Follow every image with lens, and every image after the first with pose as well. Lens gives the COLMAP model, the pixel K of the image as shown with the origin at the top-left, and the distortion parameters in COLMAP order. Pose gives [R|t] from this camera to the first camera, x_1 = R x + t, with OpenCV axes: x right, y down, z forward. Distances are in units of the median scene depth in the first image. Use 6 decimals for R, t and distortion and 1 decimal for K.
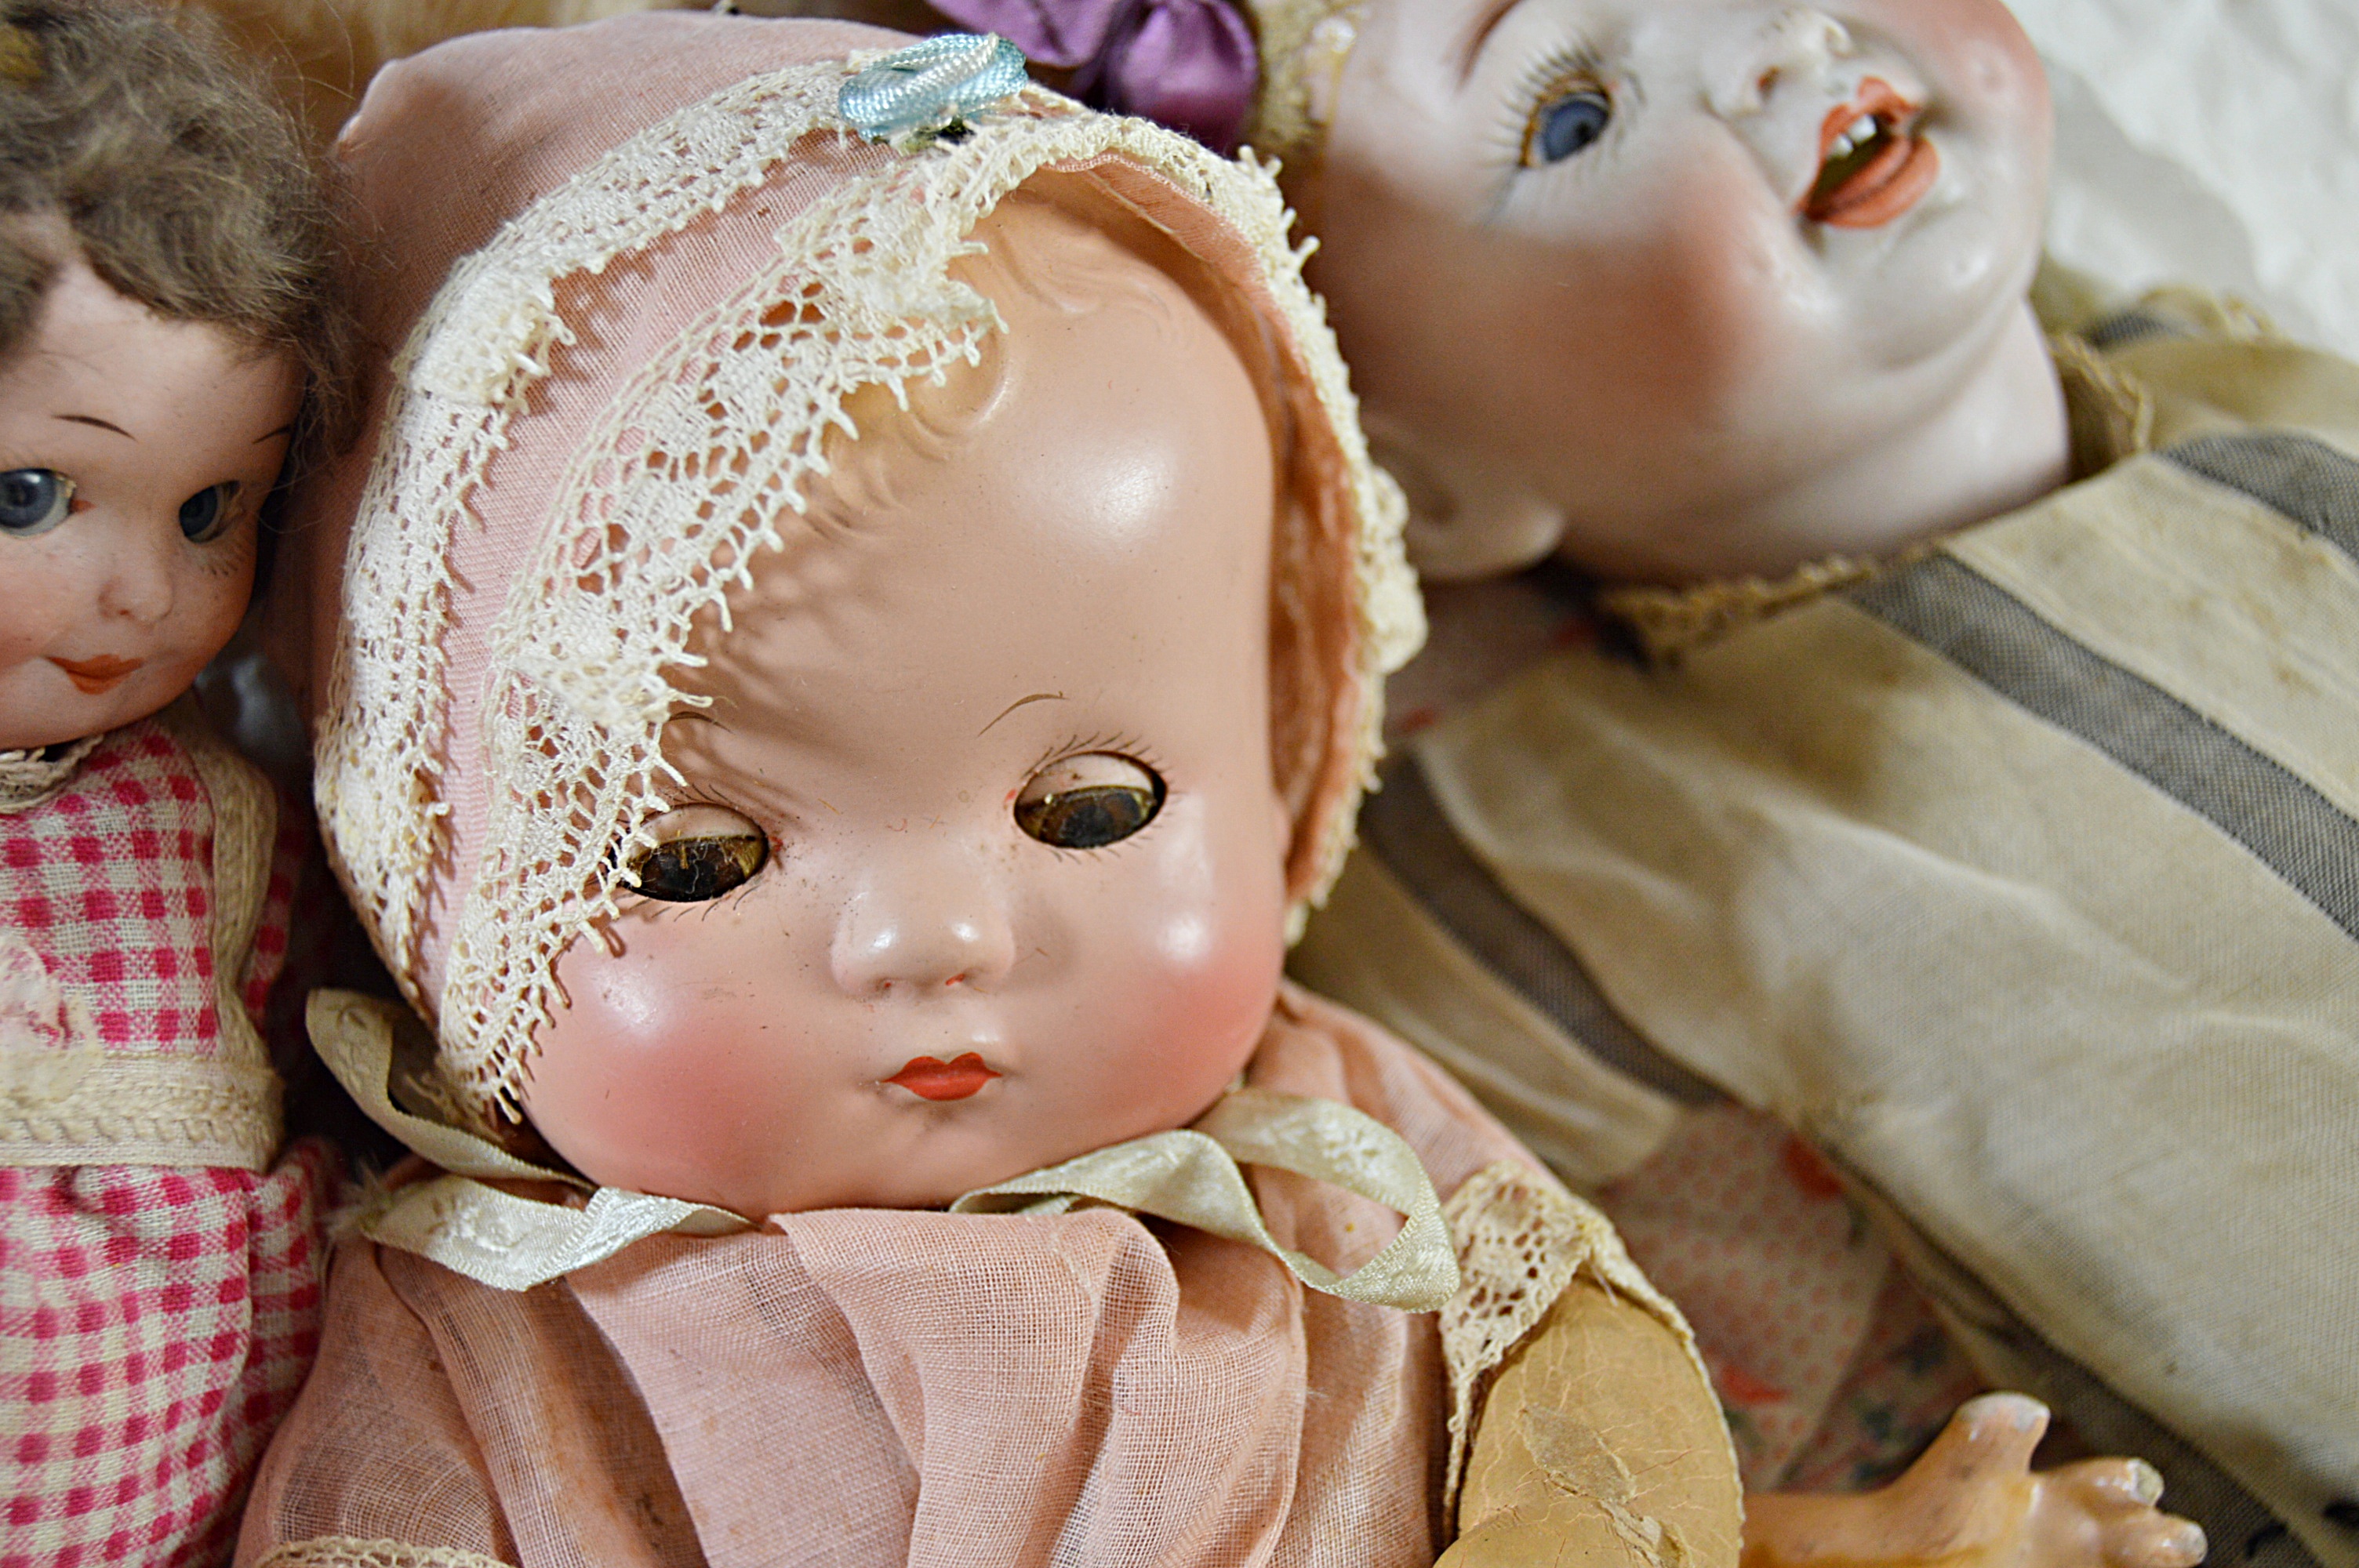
lens RADIAL K [[3317.9, 0, 1172.5], [0, 3317.9, 849.6], [0, 0, 1]] dist [0.002851, -0.037934]
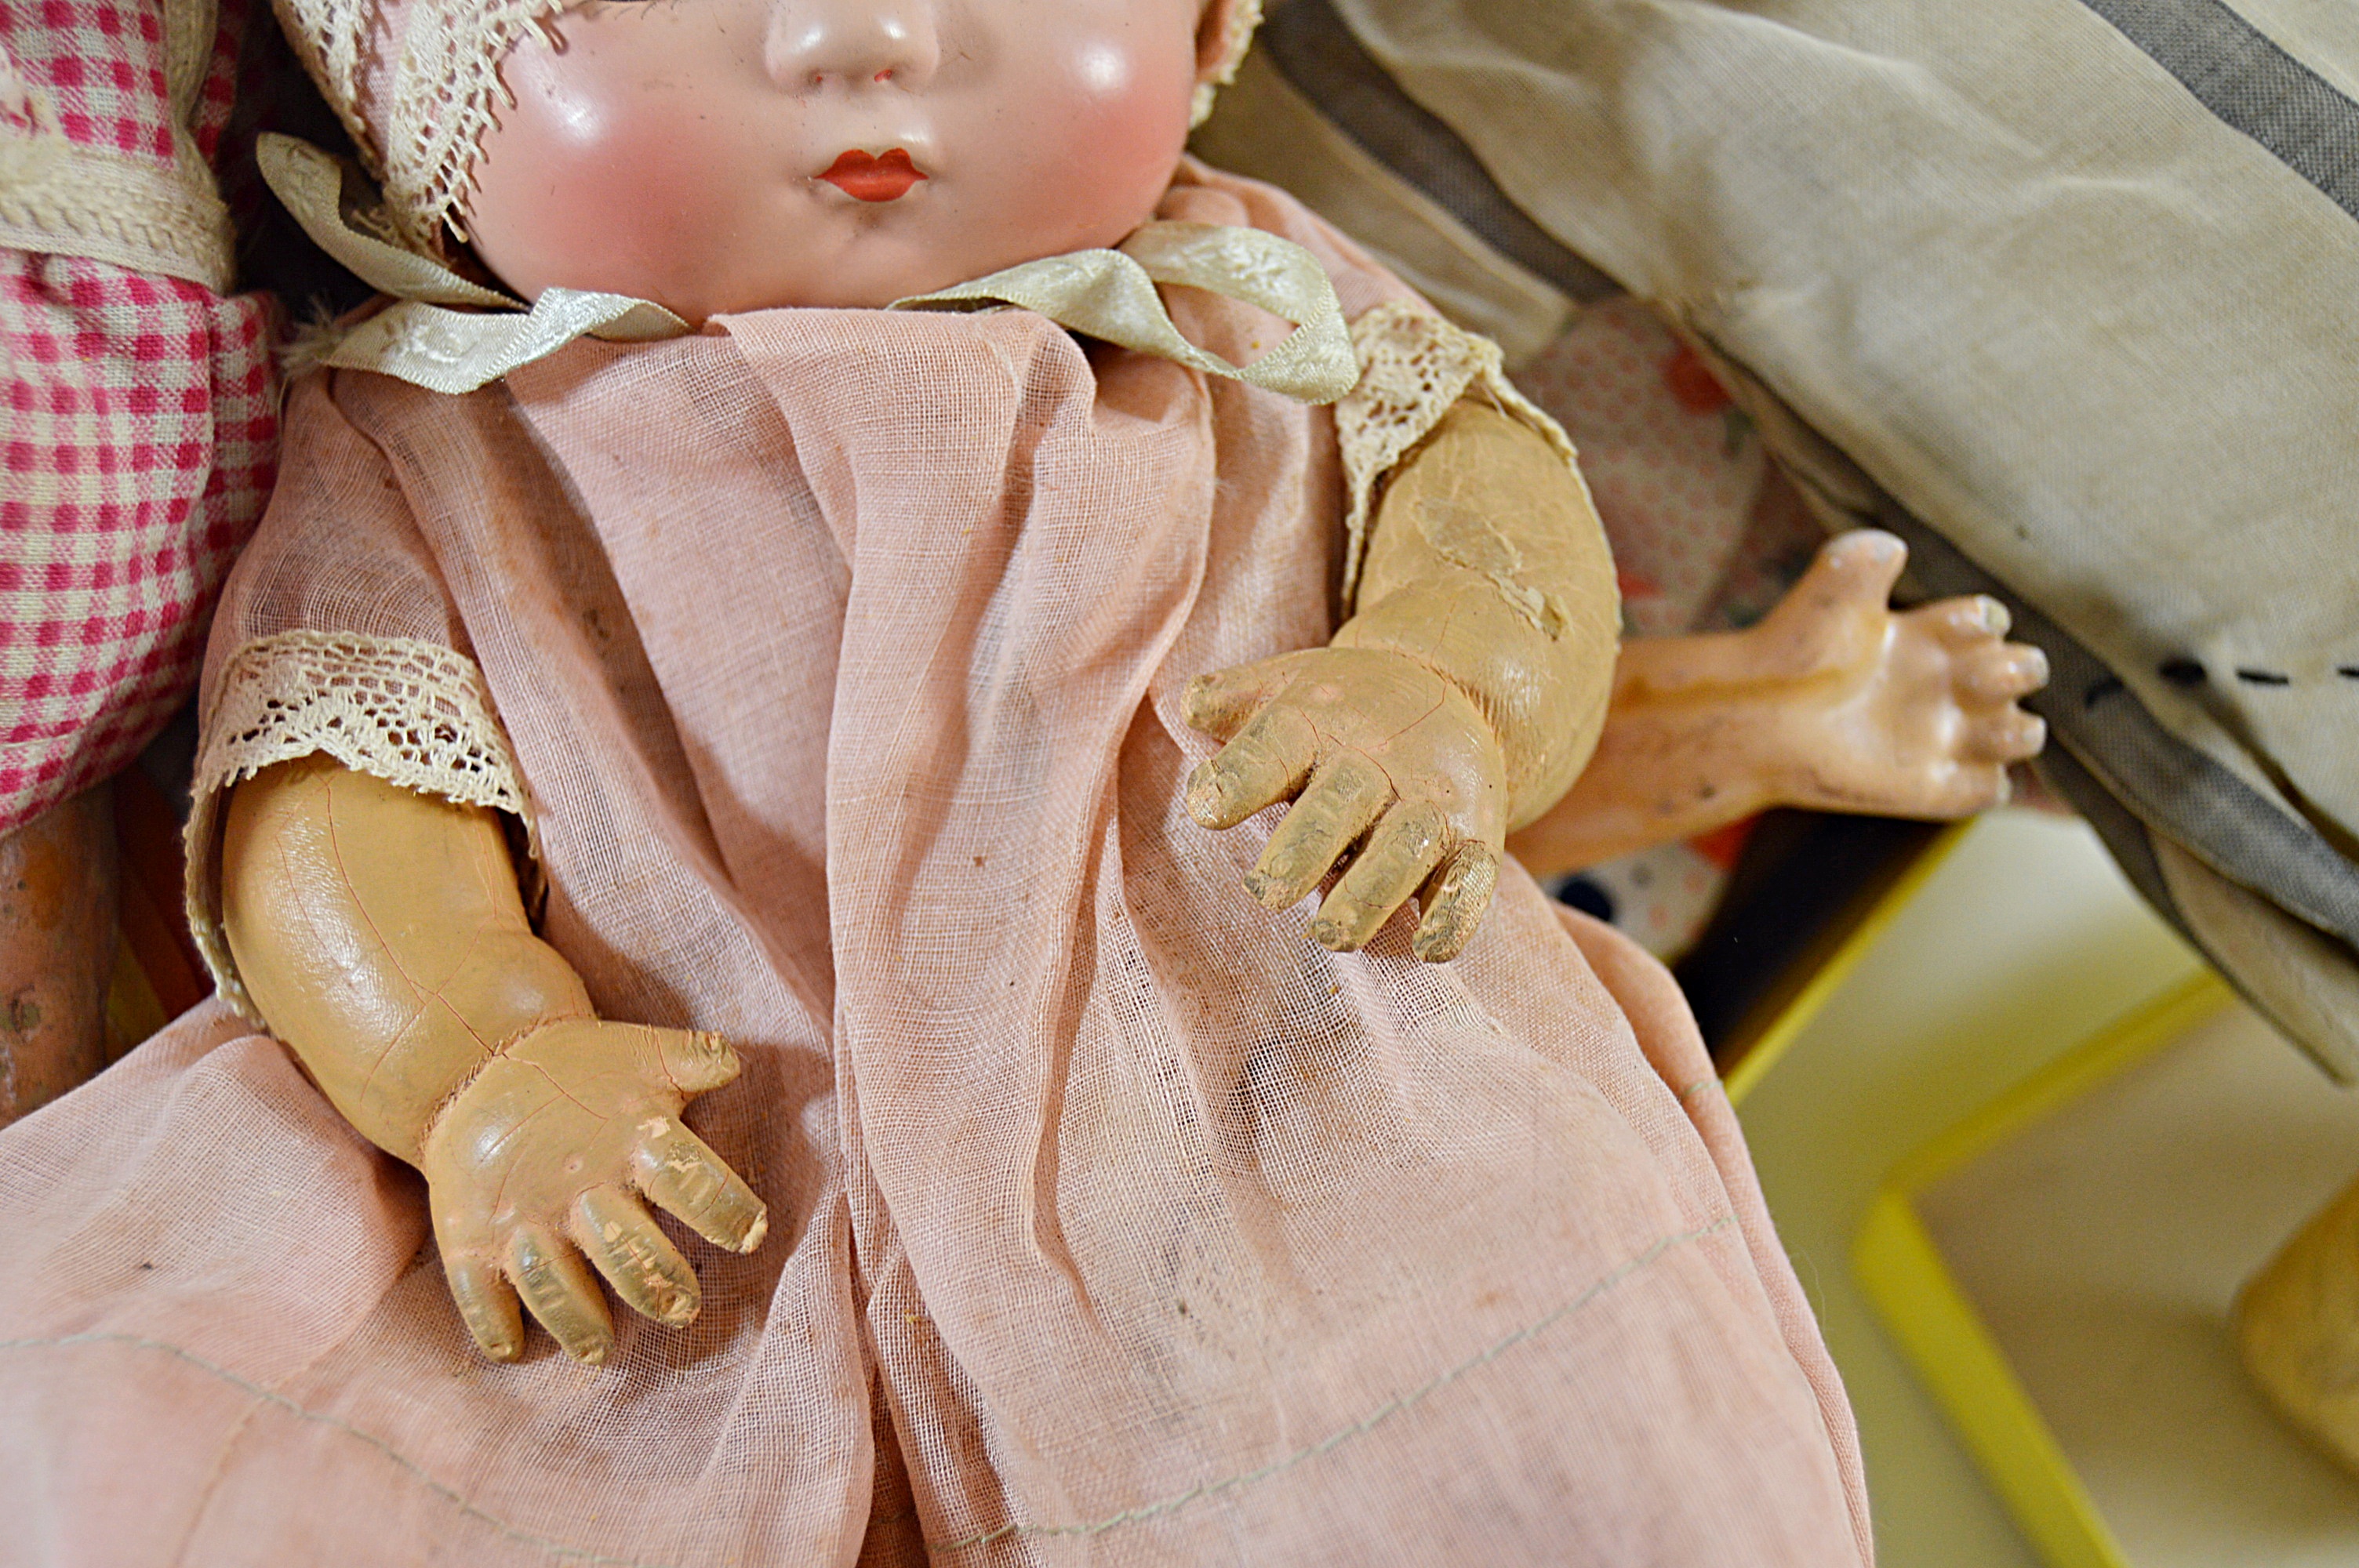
lens RADIAL K [[3317.9, 0, 1172.5], [0, 3317.9, 849.6], [0, 0, 1]] dist [0.002851, -0.037934]
pose [[0.999485, -0.001180, 0.032055, -0.007462], [-0.002182, 0.994507, 0.104645, 0.164680], [-0.032003, -0.104661, 0.993993, -0.071436]]
